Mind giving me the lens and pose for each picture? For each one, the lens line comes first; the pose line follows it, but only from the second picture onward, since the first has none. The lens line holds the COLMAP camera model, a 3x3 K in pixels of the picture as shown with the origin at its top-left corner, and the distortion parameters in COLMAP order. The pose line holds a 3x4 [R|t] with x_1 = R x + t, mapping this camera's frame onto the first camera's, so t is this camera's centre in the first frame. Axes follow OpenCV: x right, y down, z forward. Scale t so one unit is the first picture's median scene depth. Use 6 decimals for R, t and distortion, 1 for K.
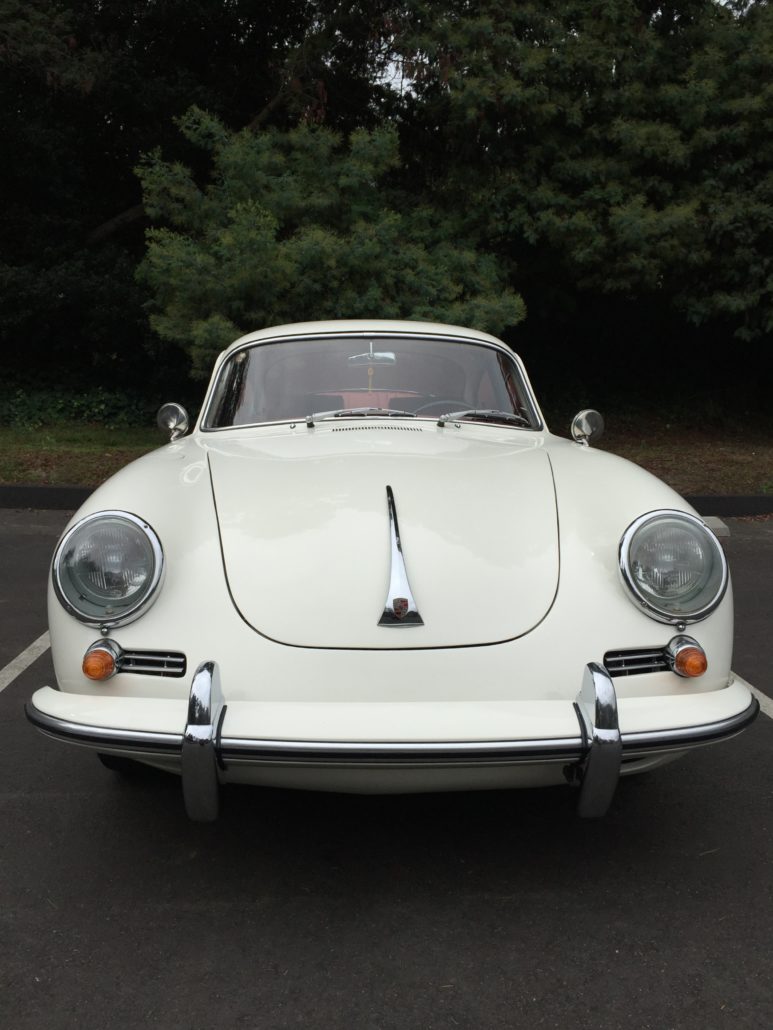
lens RADIAL K [[890.5, 0, 387.1], [0, 890.5, 524.0], [0, 0, 1]] dist [0.055989, -0.091680]
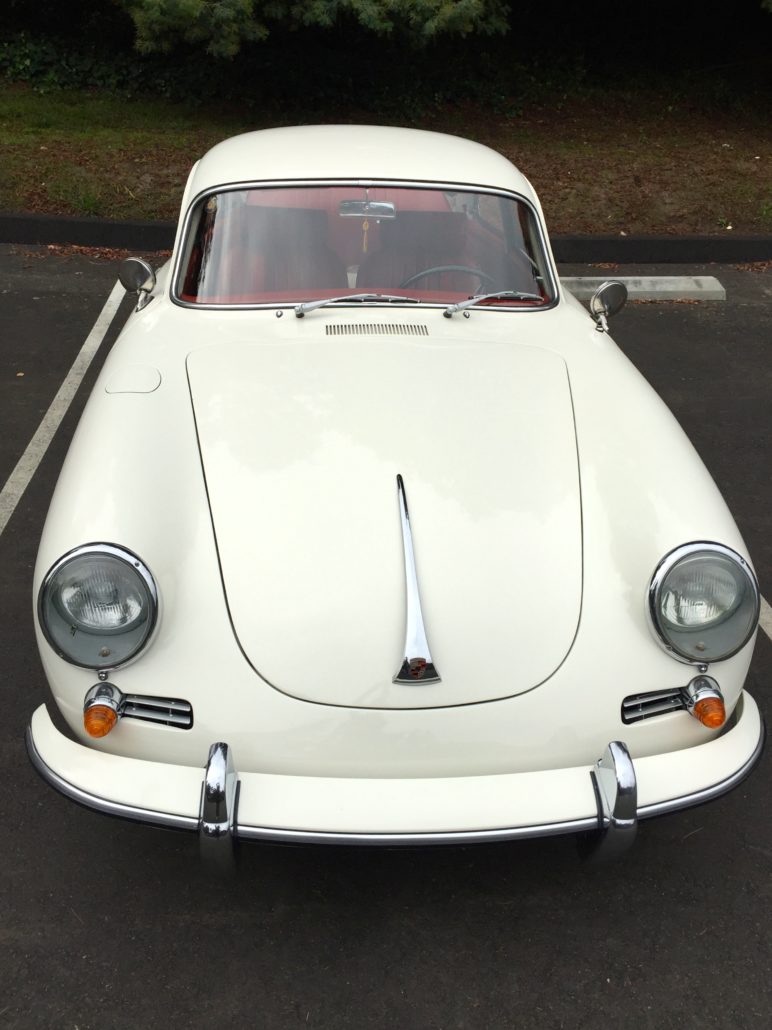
lens RADIAL K [[890.5, 0, 383.0], [0, 890.5, 509.5], [0, 0, 1]] dist [0.055989, -0.091680]
pose [[0.998987, 0.010515, 0.043758, -0.063672], [-0.025705, 0.931428, 0.363016, -0.394136], [-0.036940, -0.363773, 0.930755, 0.174525]]
